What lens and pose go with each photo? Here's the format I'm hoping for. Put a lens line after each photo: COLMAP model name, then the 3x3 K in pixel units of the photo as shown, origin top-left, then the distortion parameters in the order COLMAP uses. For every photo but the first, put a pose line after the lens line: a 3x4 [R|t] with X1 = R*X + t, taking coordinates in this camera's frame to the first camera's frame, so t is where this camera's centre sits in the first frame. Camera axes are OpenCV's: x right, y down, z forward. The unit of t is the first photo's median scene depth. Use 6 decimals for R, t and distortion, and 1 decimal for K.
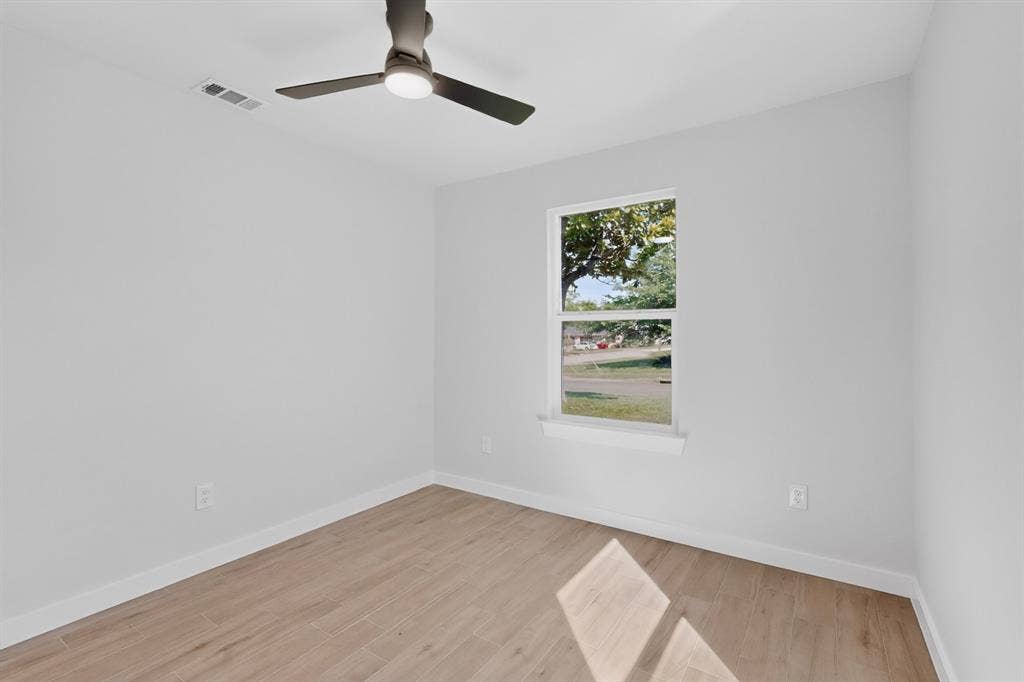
lens RADIAL K [[477.5, 0, 513.3], [0, 477.5, 334.7], [0, 0, 1]] dist [0.004306, 0.000031]
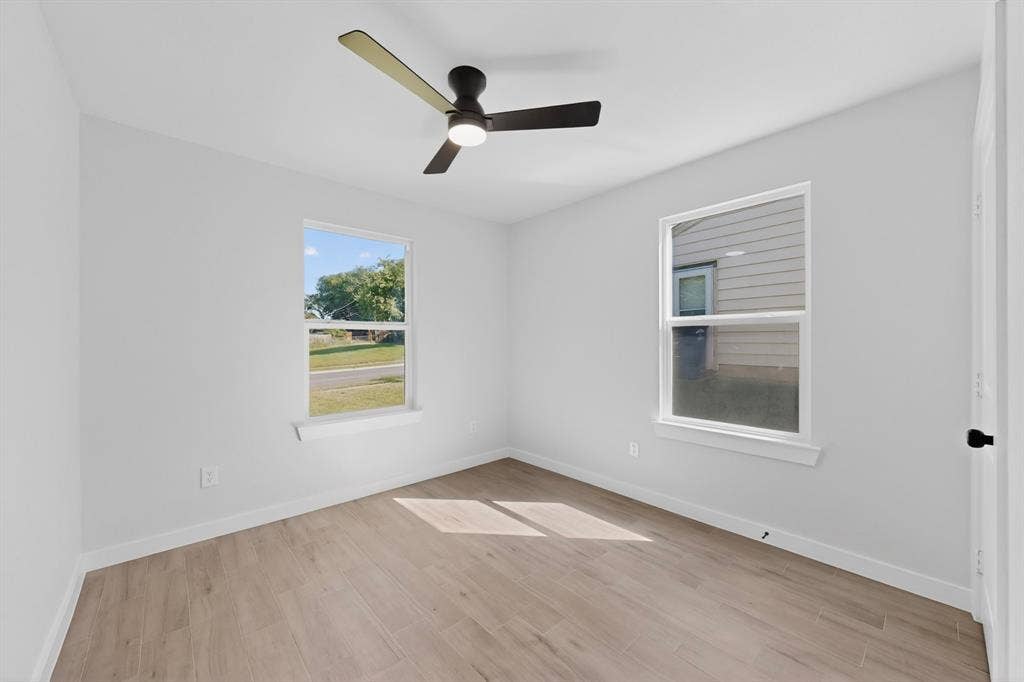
lens RADIAL K [[390.6, 0, 516.2], [0, 390.6, 339.3], [0, 0, 1]] dist [-0.002976, -0.000449]
pose [[0.259648, -0.011246, 0.965638, -0.704072], [0.014873, 0.999860, 0.007646, -0.007874], [-0.965589, 0.012377, 0.259779, 0.377297]]
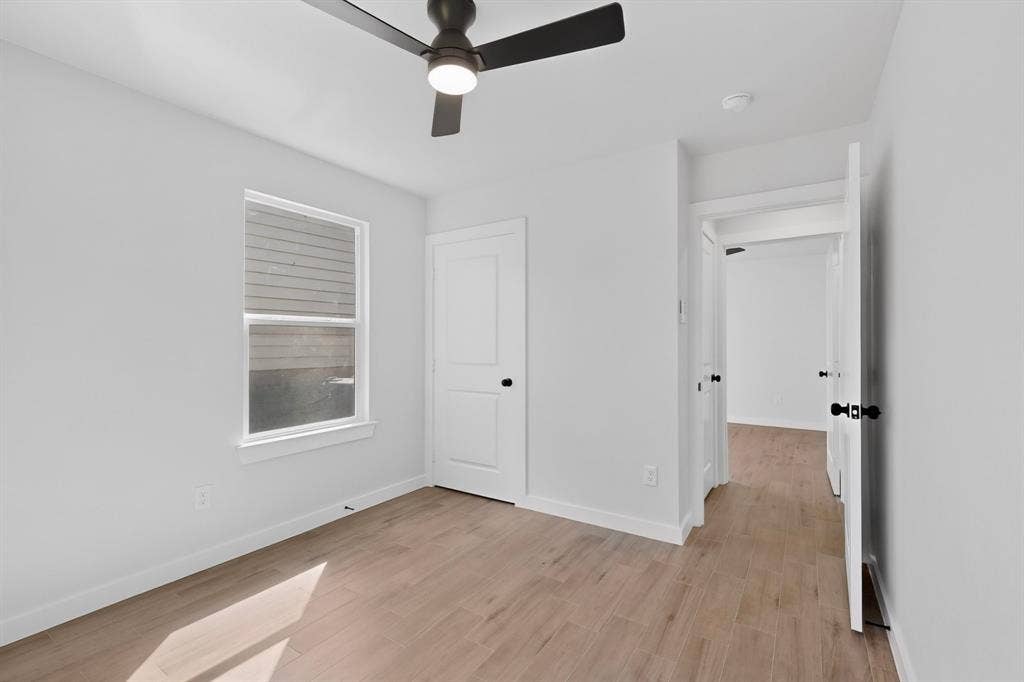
lens RADIAL K [[448.0, 0, 514.7], [0, 448.0, 341.7], [0, 0, 1]] dist [0.004046, -0.000382]
pose [[-0.999857, -0.014751, 0.008276, -0.207988], [-0.014632, 0.999792, 0.014230, -0.014441], [-0.008484, 0.014107, -0.999864, 1.166043]]
